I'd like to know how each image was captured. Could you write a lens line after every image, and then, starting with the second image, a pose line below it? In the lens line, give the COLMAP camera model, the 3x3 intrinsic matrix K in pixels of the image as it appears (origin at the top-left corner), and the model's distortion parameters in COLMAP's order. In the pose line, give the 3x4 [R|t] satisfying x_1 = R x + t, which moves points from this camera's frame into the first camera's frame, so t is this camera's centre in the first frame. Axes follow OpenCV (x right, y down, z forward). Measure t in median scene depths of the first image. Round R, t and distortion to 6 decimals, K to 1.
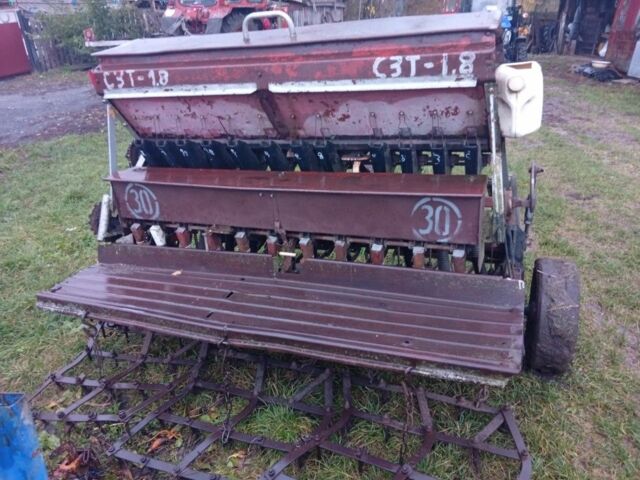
lens RADIAL K [[497.6, 0, 310.7], [0, 497.6, 242.0], [0, 0, 1]] dist [0.116978, -0.241610]
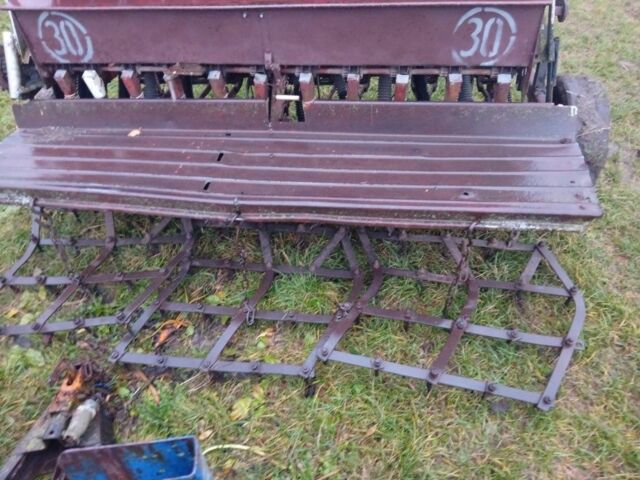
lens RADIAL K [[497.6, 0, 310.7], [0, 497.6, 242.0], [0, 0, 1]] dist [0.116978, -0.241610]
pose [[0.973556, -0.141269, 0.179529, -0.189892], [0.073497, 0.937779, 0.339366, -0.028084], [-0.216301, -0.317197, 0.923363, 0.194022]]
